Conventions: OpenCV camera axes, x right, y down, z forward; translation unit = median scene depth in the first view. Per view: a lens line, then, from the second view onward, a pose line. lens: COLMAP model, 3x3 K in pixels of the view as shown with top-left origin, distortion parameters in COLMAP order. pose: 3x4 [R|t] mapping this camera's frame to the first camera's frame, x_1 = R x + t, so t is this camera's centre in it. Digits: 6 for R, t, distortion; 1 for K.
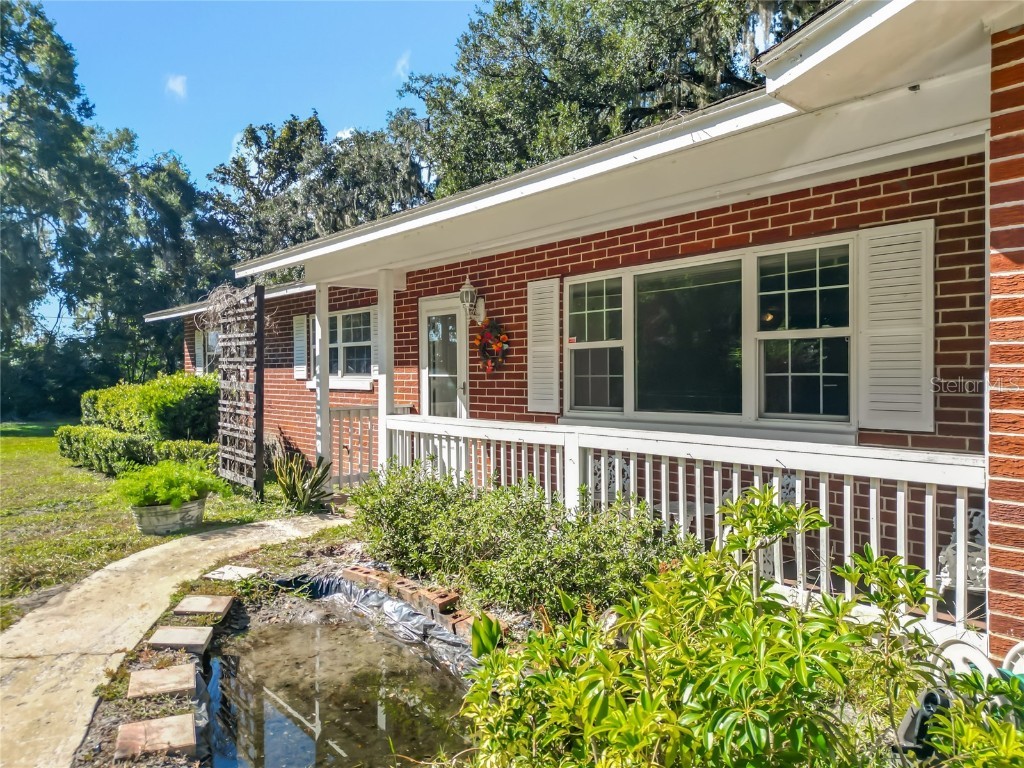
lens RADIAL K [[734.4, 0, 492.0], [0, 734.4, 385.2], [0, 0, 1]] dist [0.062577, -0.066999]
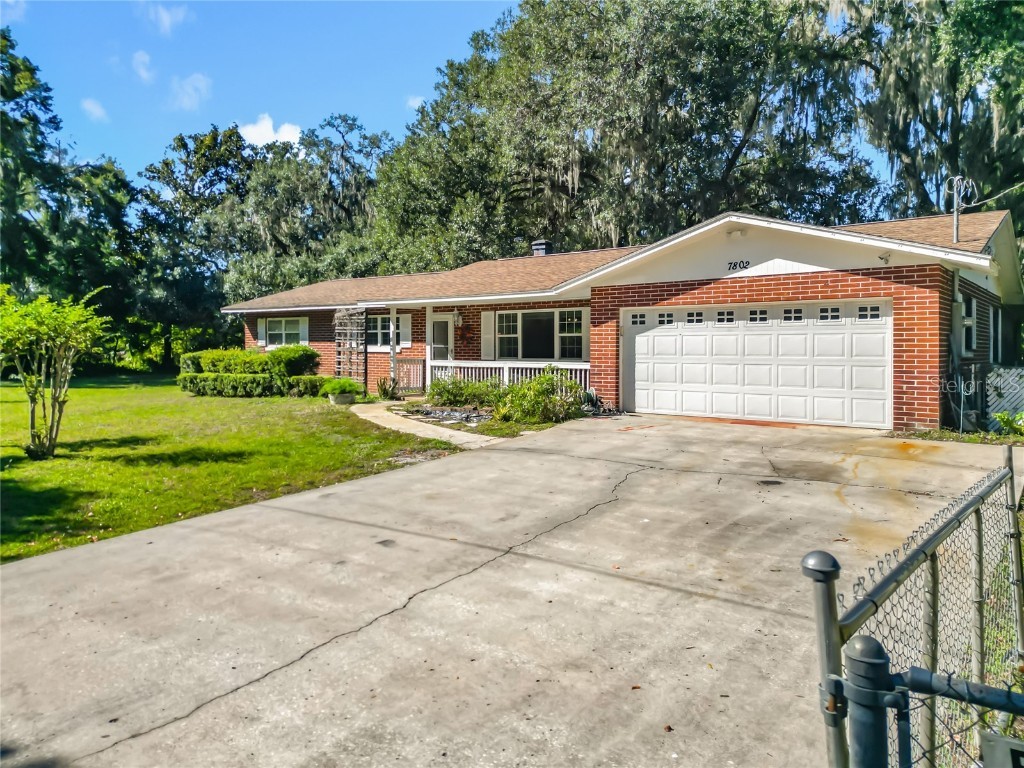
lens RADIAL K [[735.7, 0, 502.0], [0, 735.7, 362.0], [0, 0, 1]] dist [0.075527, 0.000229]
pose [[0.977833, 0.005074, 0.209323, -0.486078], [-0.005746, 0.999980, 0.002605, 0.042005], [-0.209305, -0.003751, 0.977843, -1.816861]]
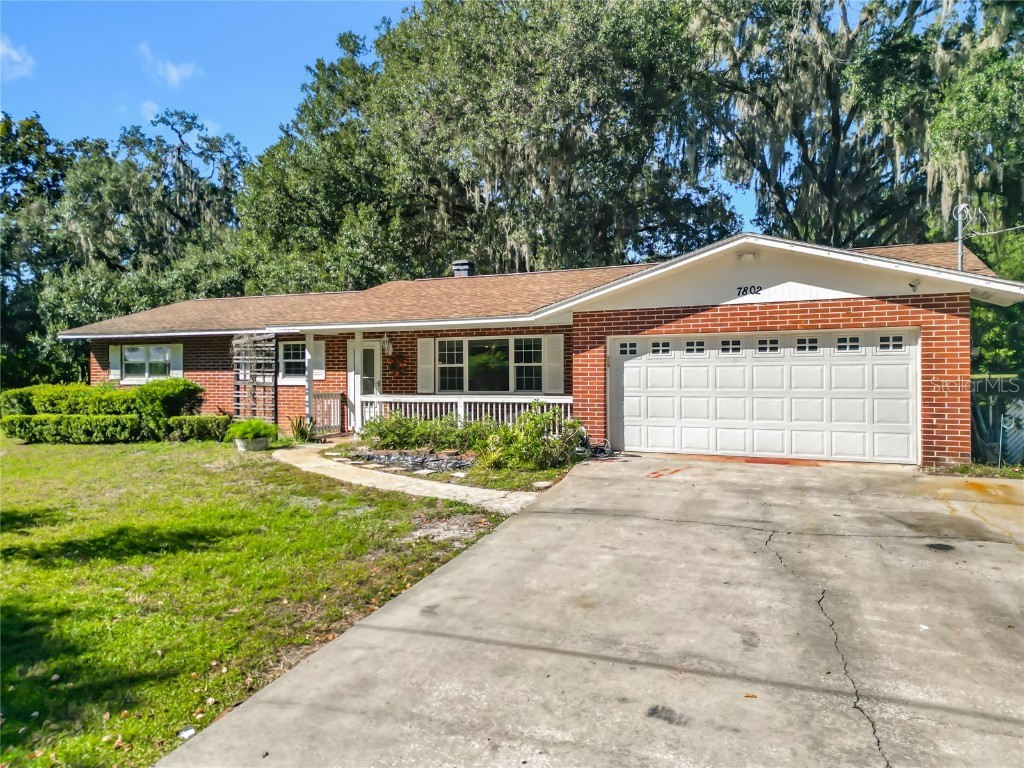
lens RADIAL K [[730.8, 0, 512.0], [0, 730.8, 384.0], [0, 0, 1]] dist [0.081712, -0.063006]
pose [[0.895842, -0.008416, 0.444293, -0.798604], [0.008627, 0.999962, 0.001547, 0.007048], [-0.444289, 0.002447, 0.895880, -1.367768]]
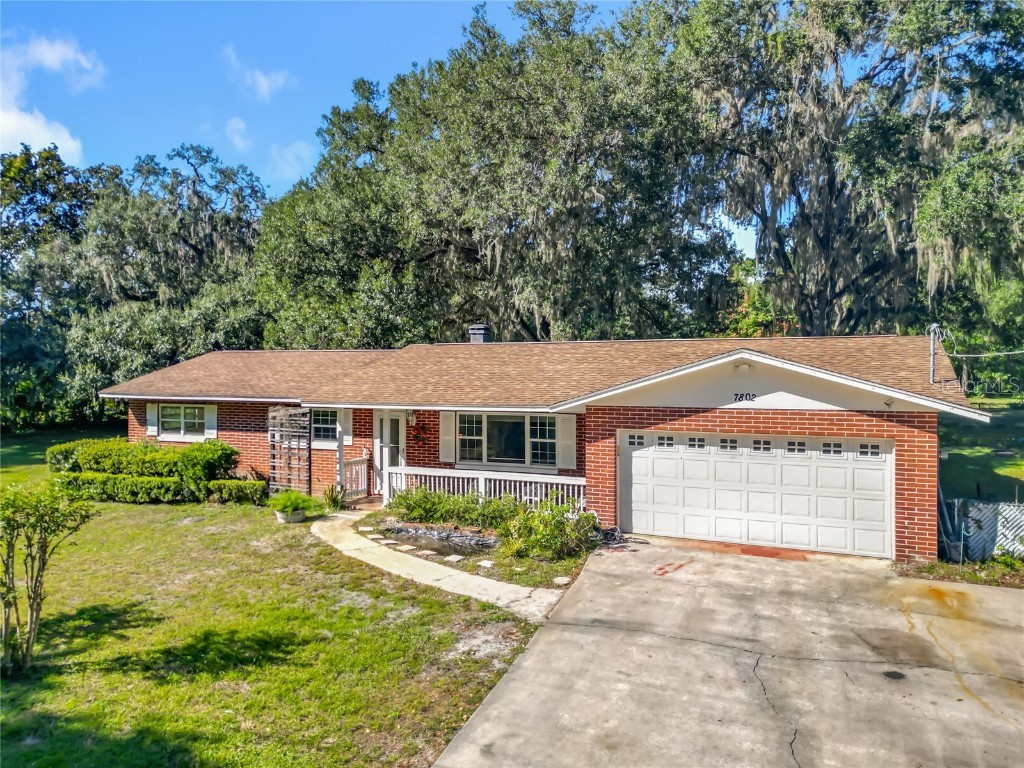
lens RADIAL K [[744.3, 0, 511.1], [0, 744.3, 385.9], [0, 0, 1]] dist [0.064591, -0.063121]
pose [[0.895841, -0.008231, 0.444298, -0.964860], [0.004578, 0.999946, 0.009293, -0.276345], [-0.444350, -0.006291, 0.895831, -1.568753]]
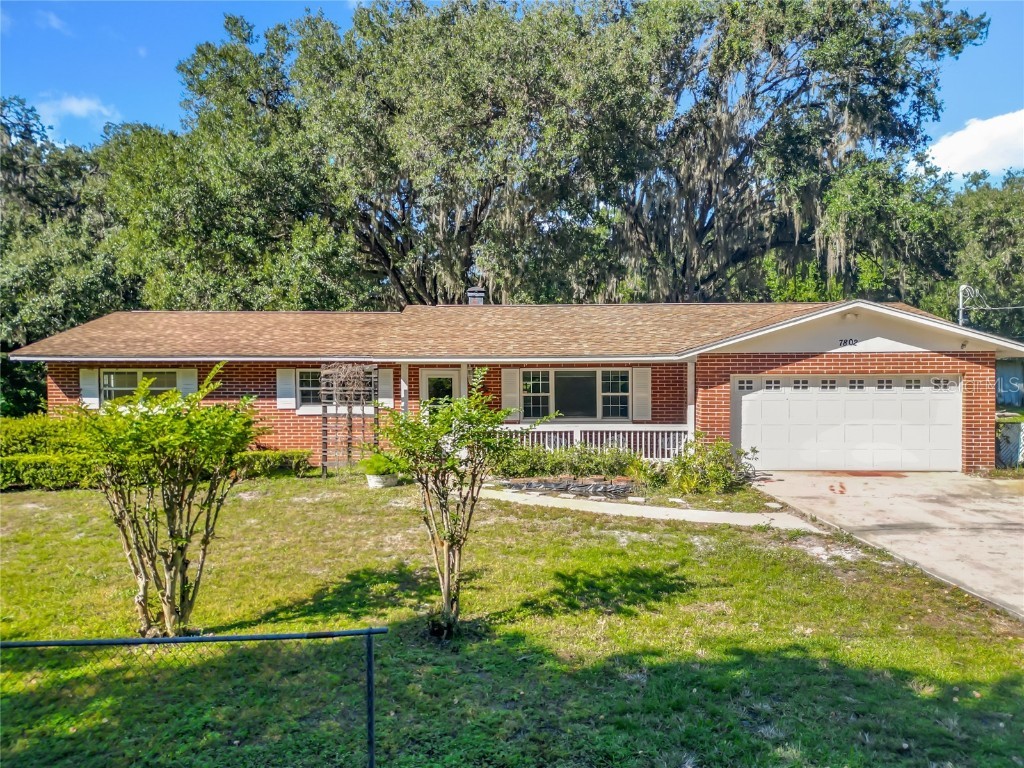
lens RADIAL K [[728.3, 0, 510.4], [0, 728.3, 400.0], [0, 0, 1]] dist [0.059762, -0.058346]
pose [[0.644252, -0.029590, 0.764240, -1.989471], [0.011016, 0.999507, 0.029412, -0.115977], [-0.764734, -0.010530, 0.644261, -0.665560]]
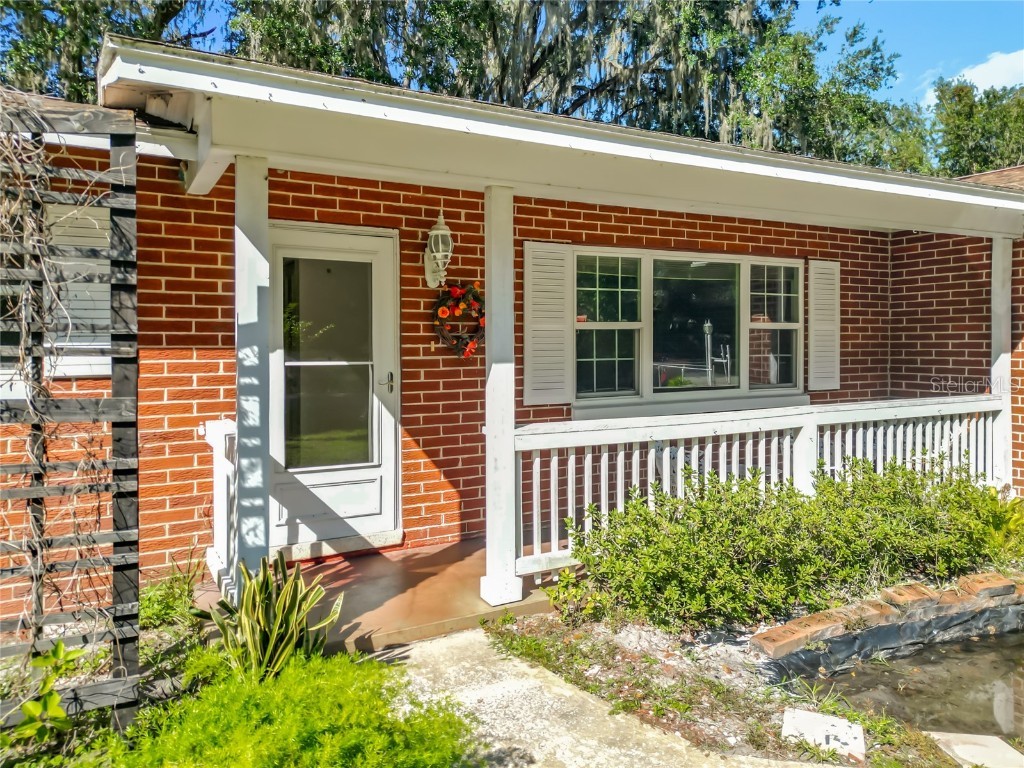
lens RADIAL K [[744.3, 0, 511.1], [0, 744.3, 385.9], [0, 0, 1]] dist [0.064591, -0.063121]
pose [[0.166195, -0.047040, 0.984970, -0.813661], [0.020974, 0.998804, 0.044162, -0.023257], [-0.985870, 0.013319, 0.166983, 0.971841]]
